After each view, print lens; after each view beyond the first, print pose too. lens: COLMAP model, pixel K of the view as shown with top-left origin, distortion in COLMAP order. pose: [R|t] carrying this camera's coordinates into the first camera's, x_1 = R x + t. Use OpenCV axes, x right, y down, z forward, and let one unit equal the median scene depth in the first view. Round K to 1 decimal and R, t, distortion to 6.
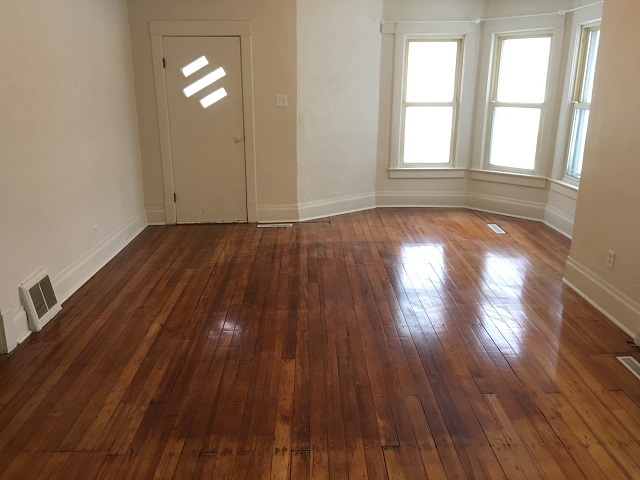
lens RADIAL K [[534.0, 0, 320.0], [0, 534.0, 240.0], [0, 0, 1]] dist [0.070389, -0.088640]
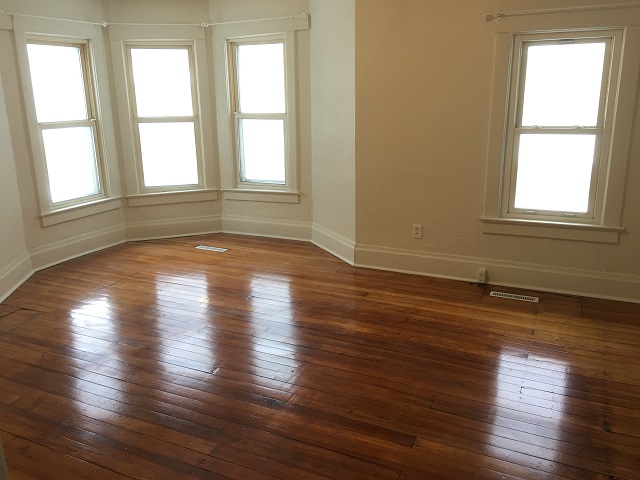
lens RADIAL K [[534.0, 0, 320.0], [0, 534.0, 240.0], [0, 0, 1]] dist [0.070389, -0.088640]
pose [[0.444888, -0.249558, 0.860114, -0.368832], [0.277119, 0.951618, 0.132770, -0.101173], [-0.851634, 0.179286, 0.492521, 0.351308]]
